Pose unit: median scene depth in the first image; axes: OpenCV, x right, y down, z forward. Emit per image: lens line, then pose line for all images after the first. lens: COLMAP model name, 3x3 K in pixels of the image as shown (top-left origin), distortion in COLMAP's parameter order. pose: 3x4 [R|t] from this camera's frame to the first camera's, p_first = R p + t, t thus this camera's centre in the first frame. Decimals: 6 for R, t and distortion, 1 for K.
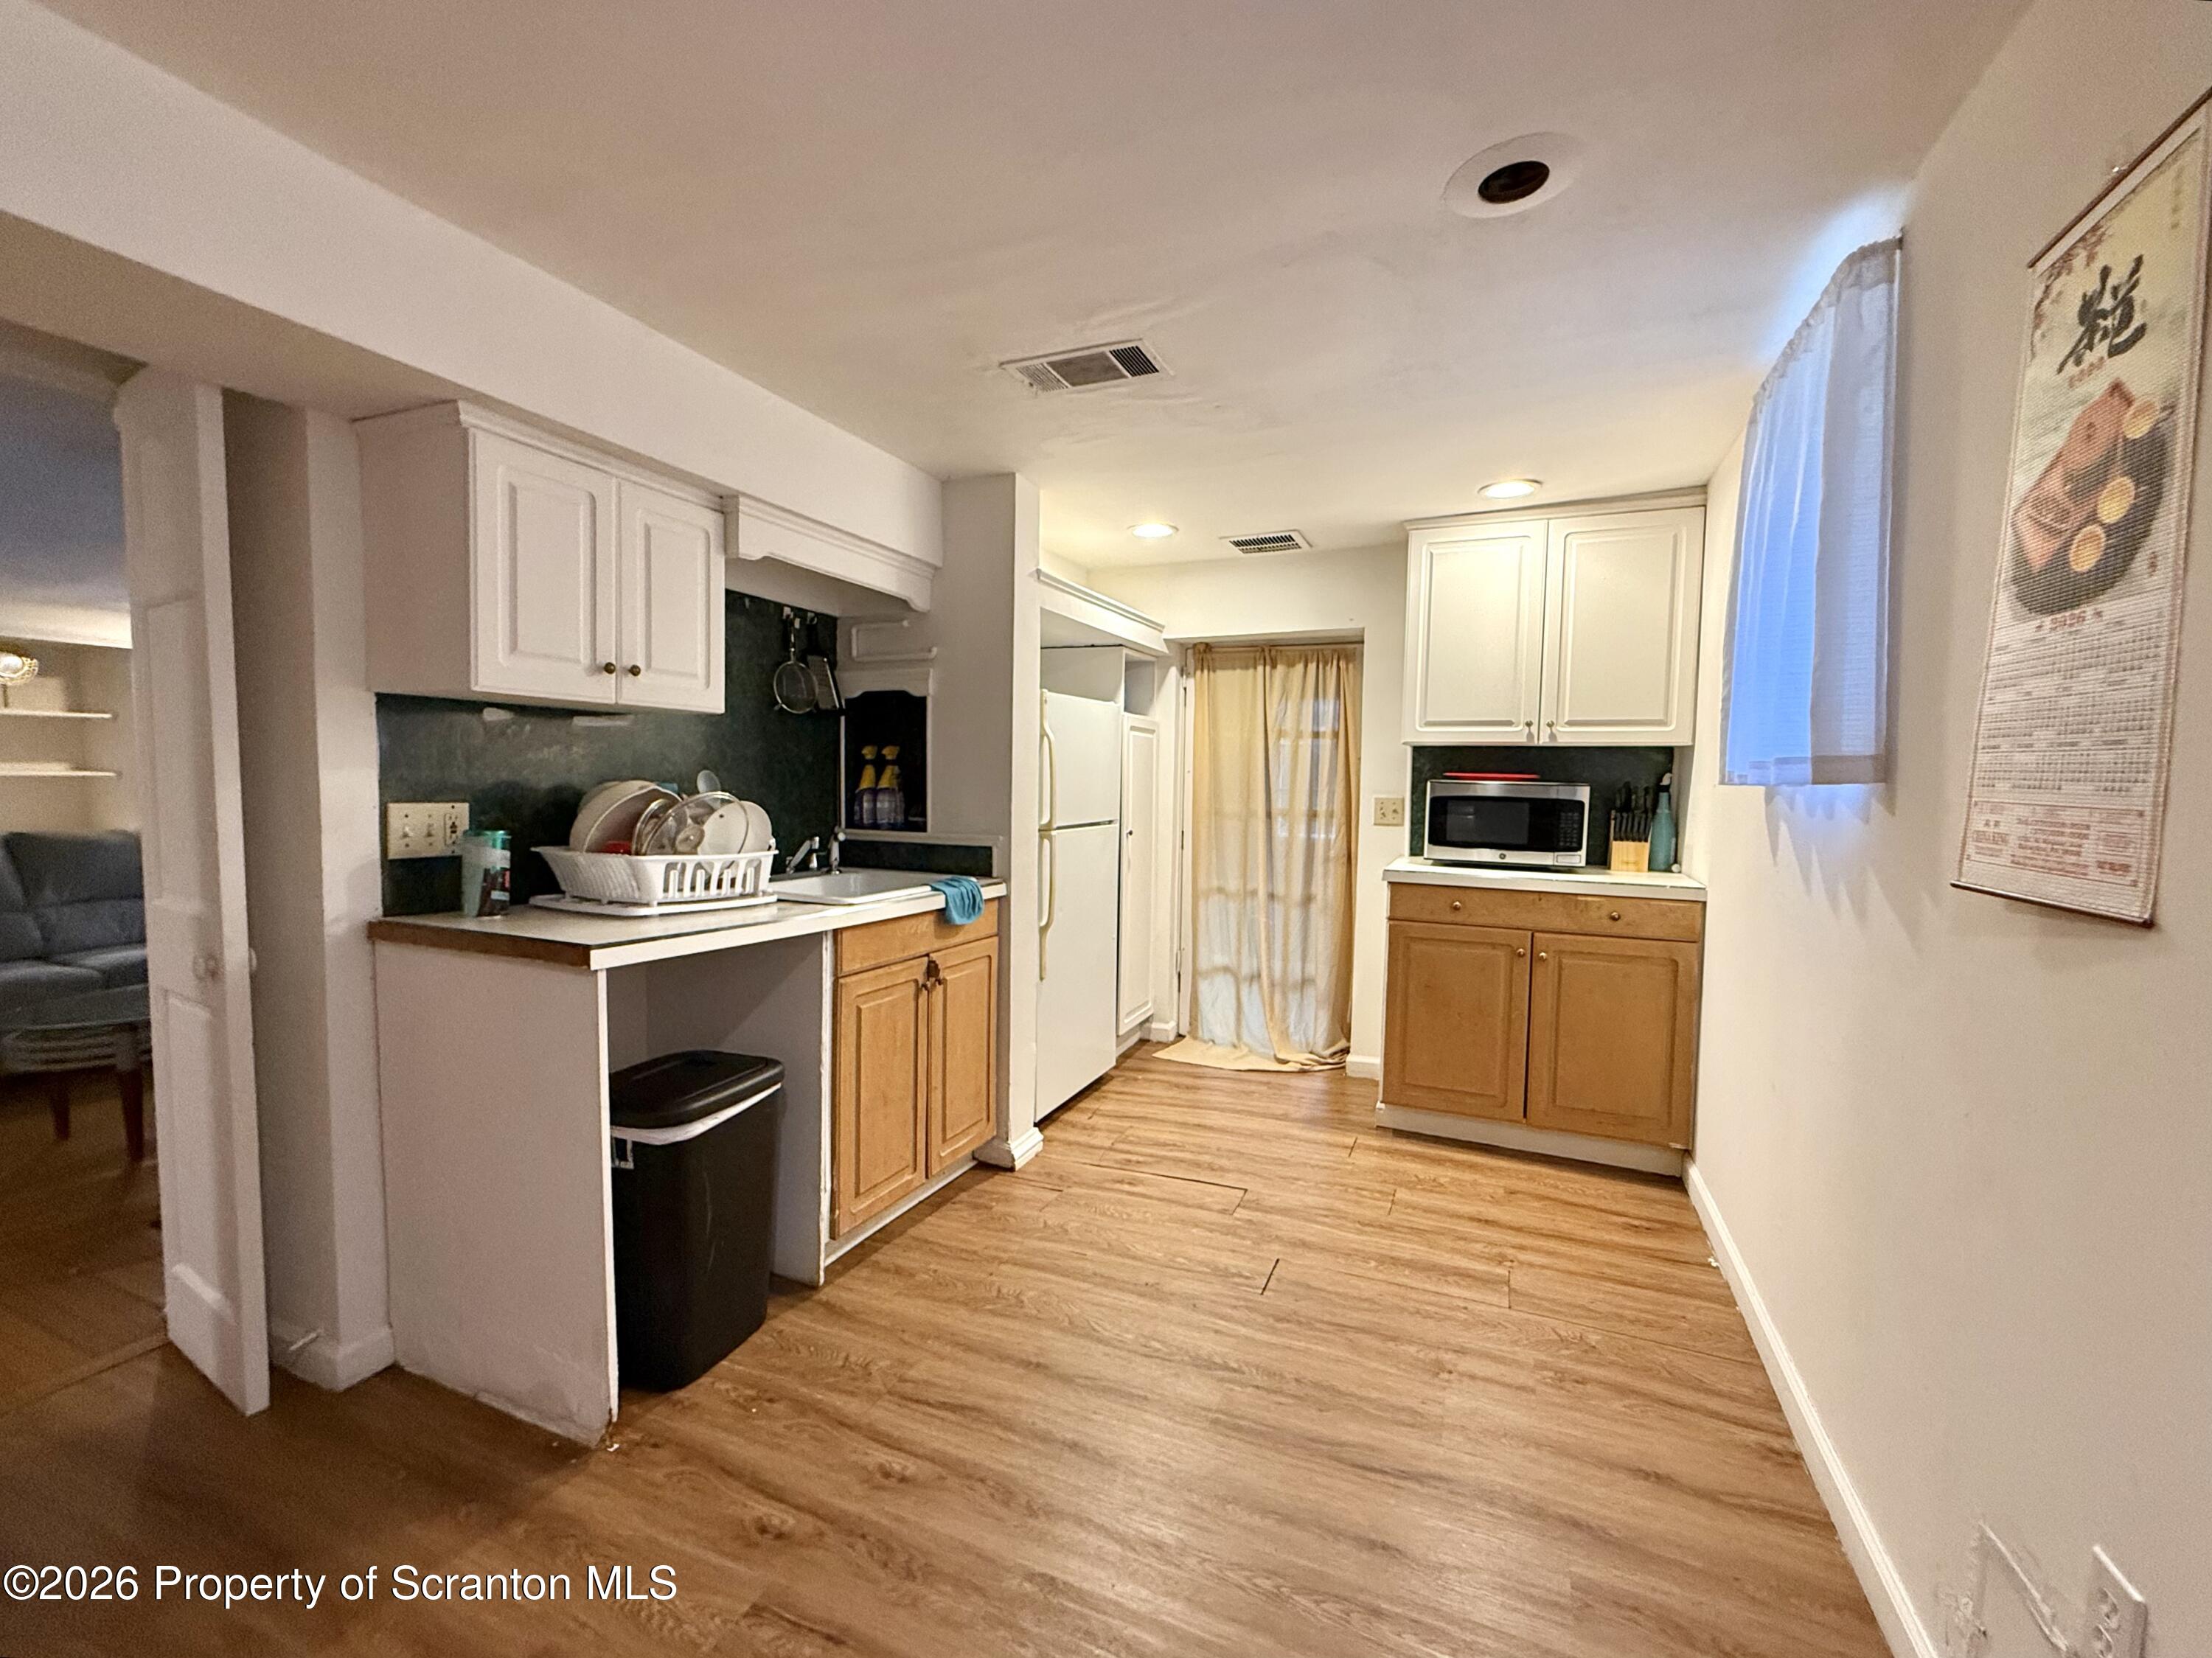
lens RADIAL K [[880.6, 0, 1110.4], [0, 880.6, 828.9], [0, 0, 1]] dist [-0.003396, -0.000671]
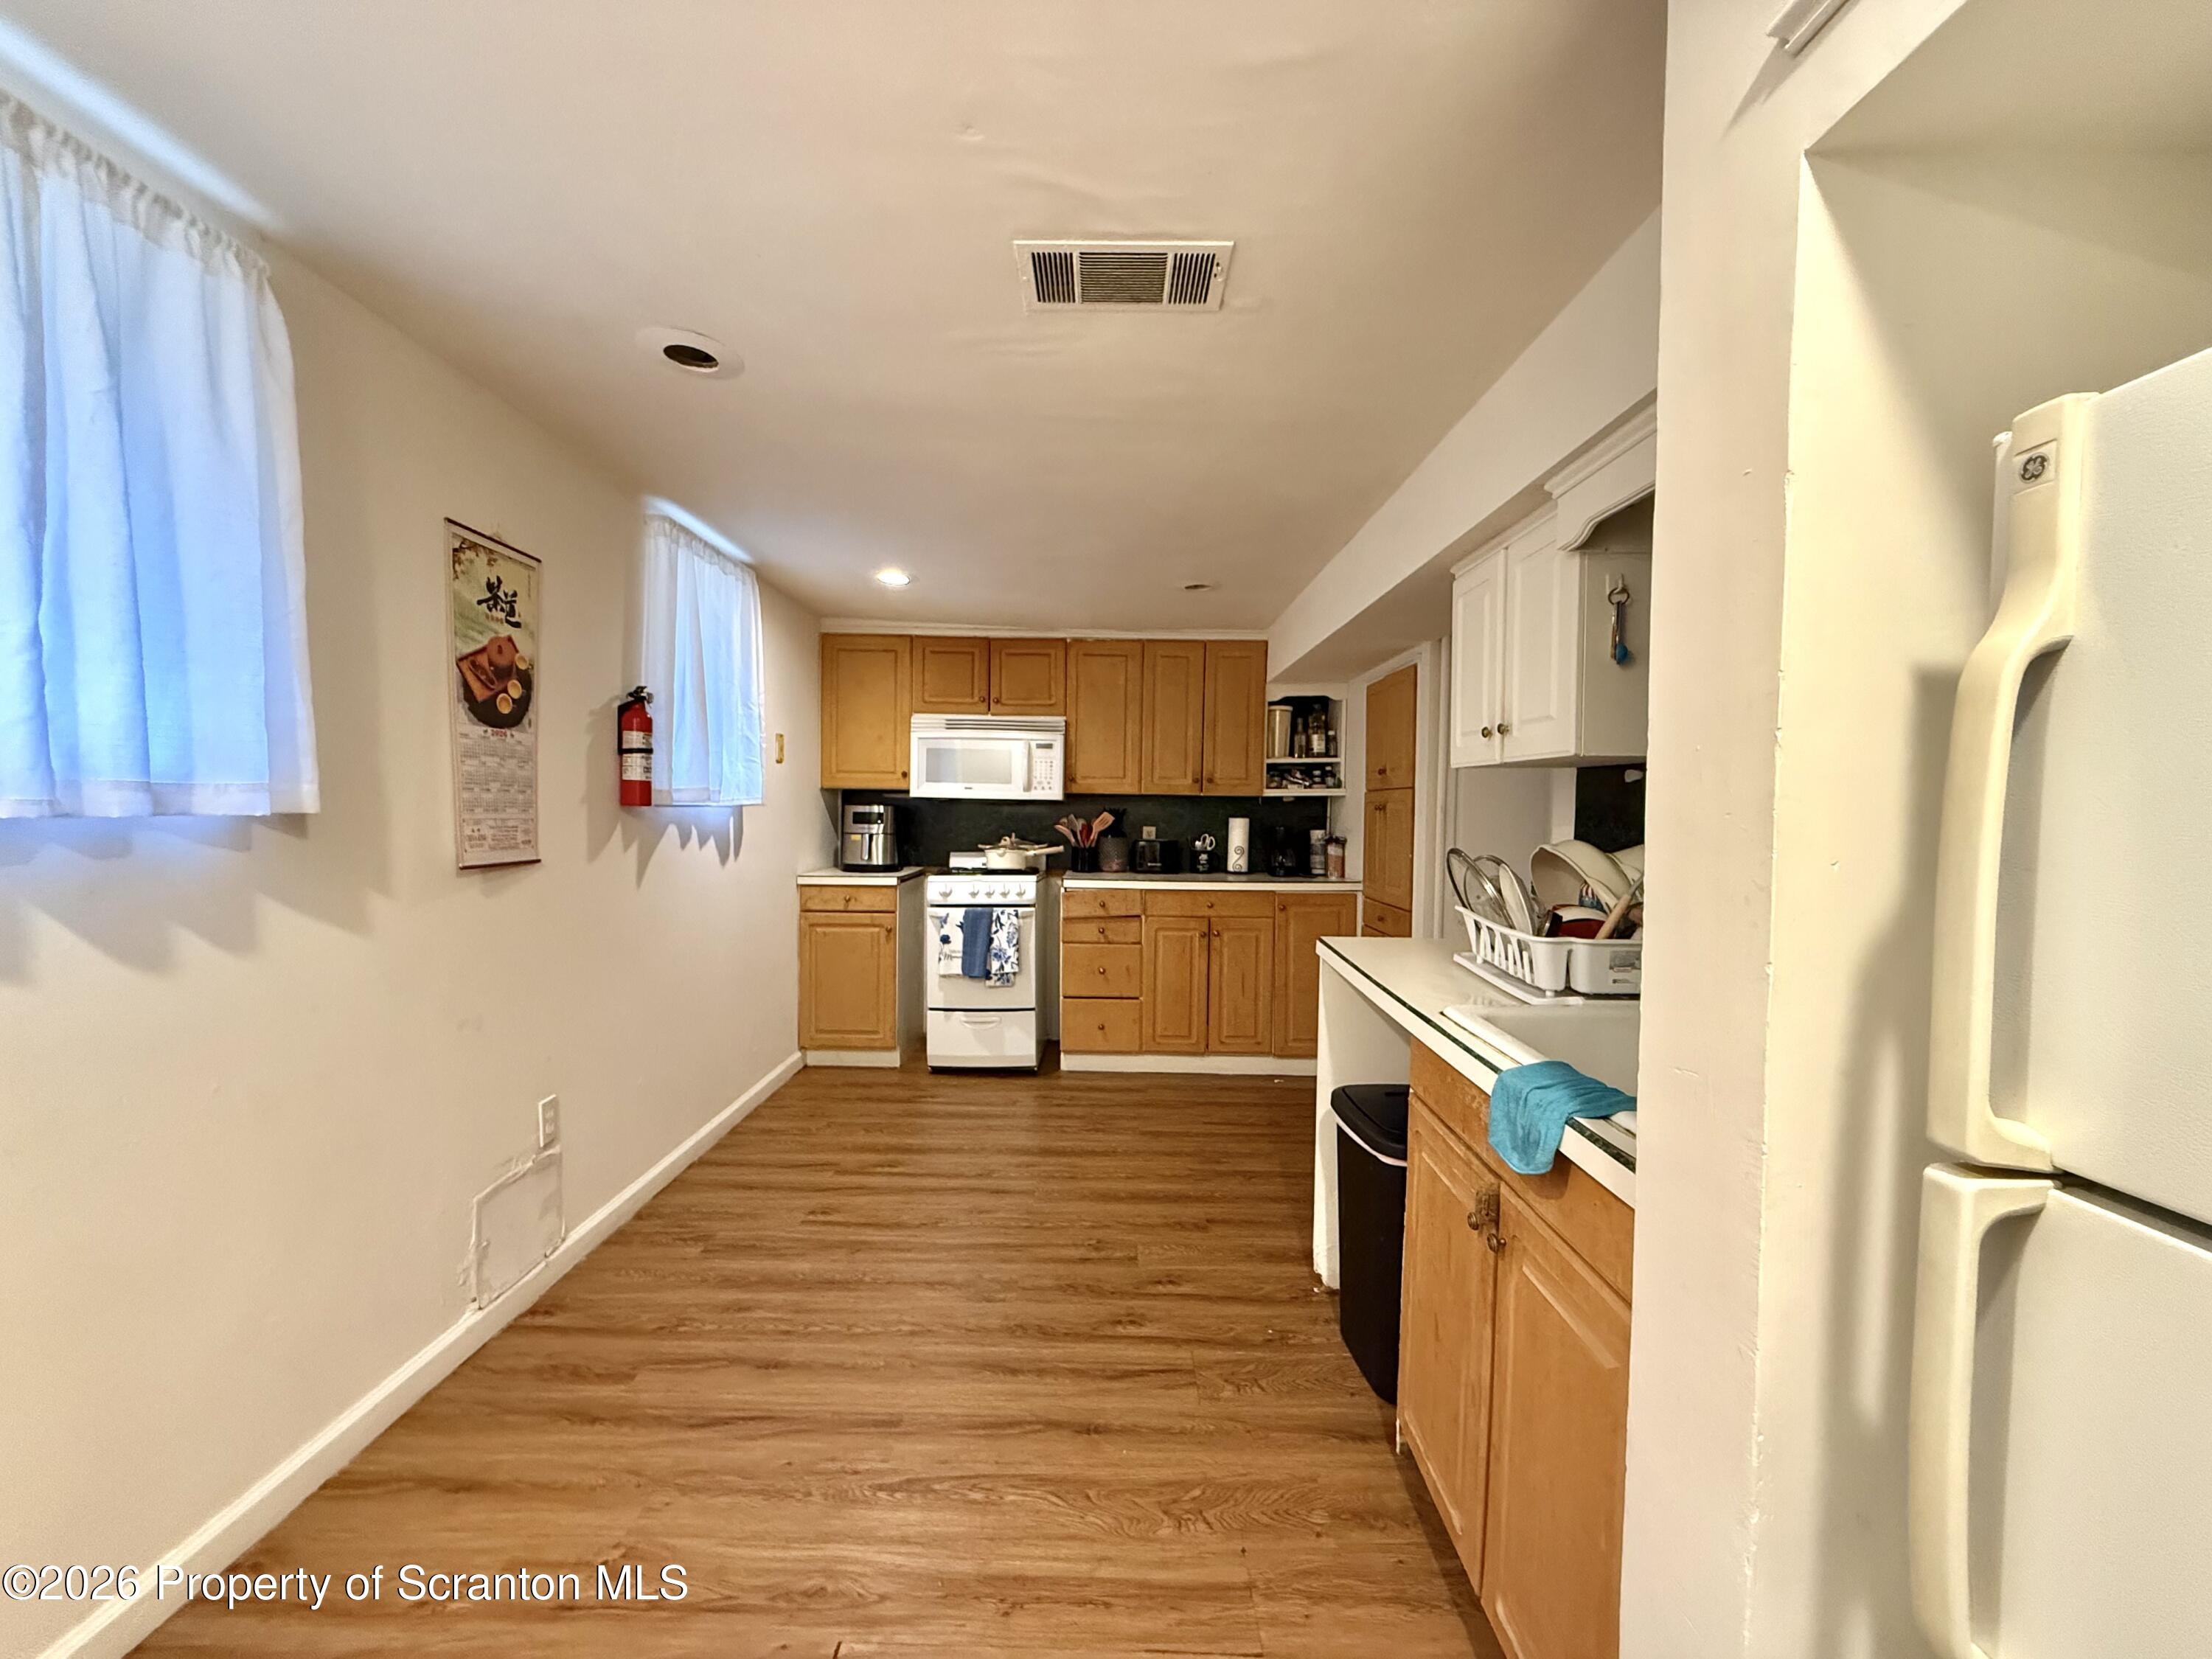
lens RADIAL K [[880.6, 0, 1100.7], [0, 880.6, 834.8], [0, 0, 1]] dist [-0.003396, -0.000671]
pose [[-0.919475, -0.013093, -0.392930, 0.516279], [-0.050425, 0.995118, 0.084839, -0.221721], [0.389901, 0.097821, -0.915646, 3.216327]]
